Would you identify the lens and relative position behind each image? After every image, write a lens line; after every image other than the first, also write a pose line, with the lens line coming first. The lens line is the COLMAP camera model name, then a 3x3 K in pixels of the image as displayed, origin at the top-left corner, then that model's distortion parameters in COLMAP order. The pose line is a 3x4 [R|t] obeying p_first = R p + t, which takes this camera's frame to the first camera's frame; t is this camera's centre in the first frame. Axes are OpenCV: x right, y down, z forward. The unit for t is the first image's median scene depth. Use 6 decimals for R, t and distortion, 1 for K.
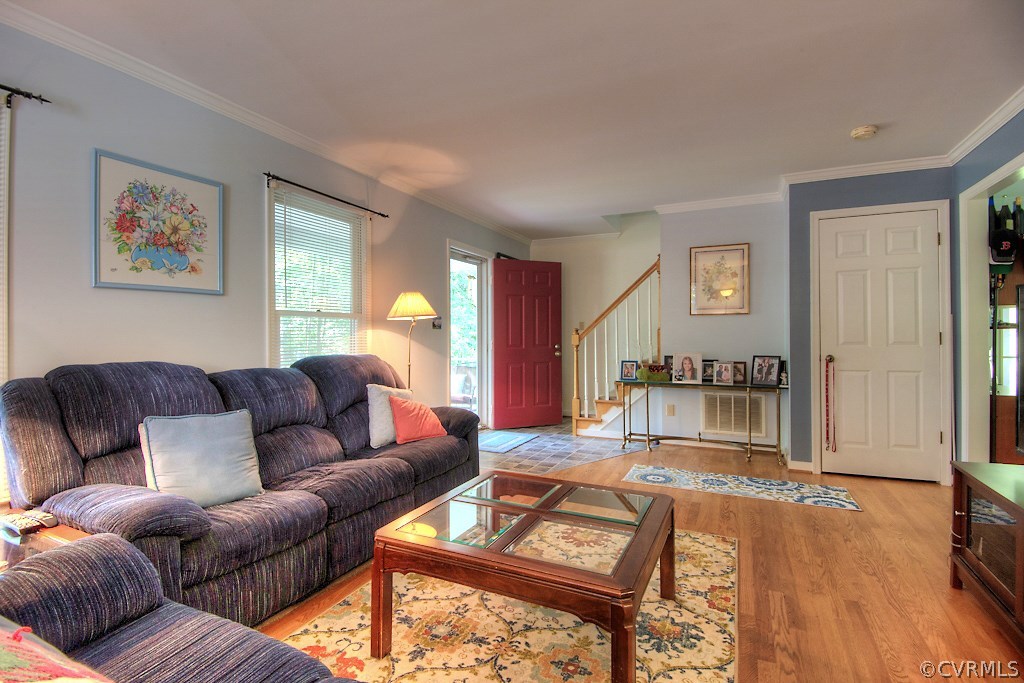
lens RADIAL K [[499.1, 0, 500.9], [0, 499.1, 332.2], [0, 0, 1]] dist [0.045815, -0.044669]
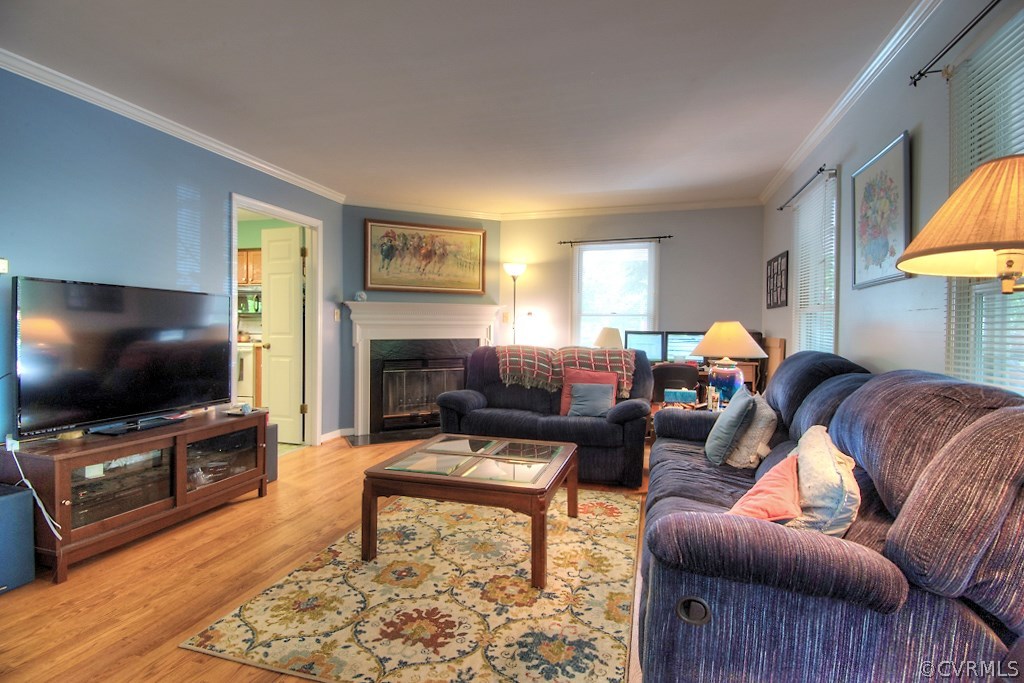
lens RADIAL K [[499.1, 0, 500.9], [0, 499.1, 332.2], [0, 0, 1]] dist [0.045815, -0.044669]
pose [[-0.988665, -0.005008, -0.150057, 0.100350], [-0.006077, 0.999959, 0.006664, 0.004208], [0.150017, 0.007500, -0.988655, 1.027642]]
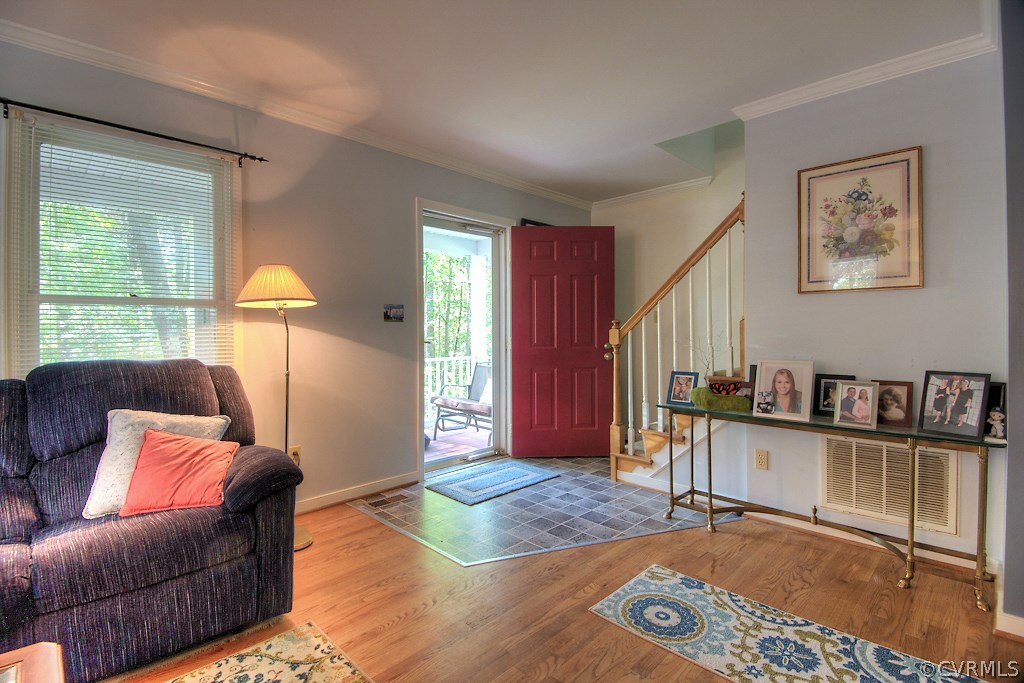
lens RADIAL K [[477.1, 0, 505.3], [0, 477.1, 332.2], [0, 0, 1]] dist [0.044507, -0.041527]
pose [[0.940628, -0.000191, -0.339438, 0.277138], [0.003785, 0.999944, 0.009925, 0.002484], [0.339417, -0.010621, 0.940576, 0.423810]]
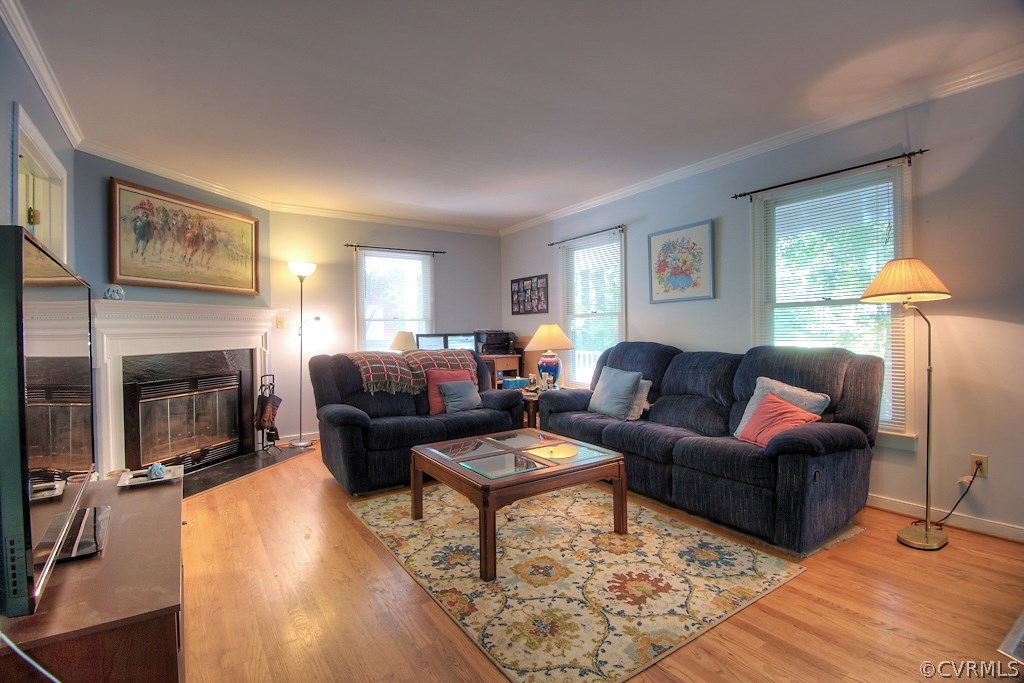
lens RADIAL K [[477.1, 0, 505.3], [0, 477.1, 332.2], [0, 0, 1]] dist [0.044507, -0.041527]
pose [[-0.520190, 0.013730, -0.853940, 0.556602], [0.020450, 0.999784, 0.003618, 0.002410], [0.853806, -0.015581, -0.520358, 0.746033]]
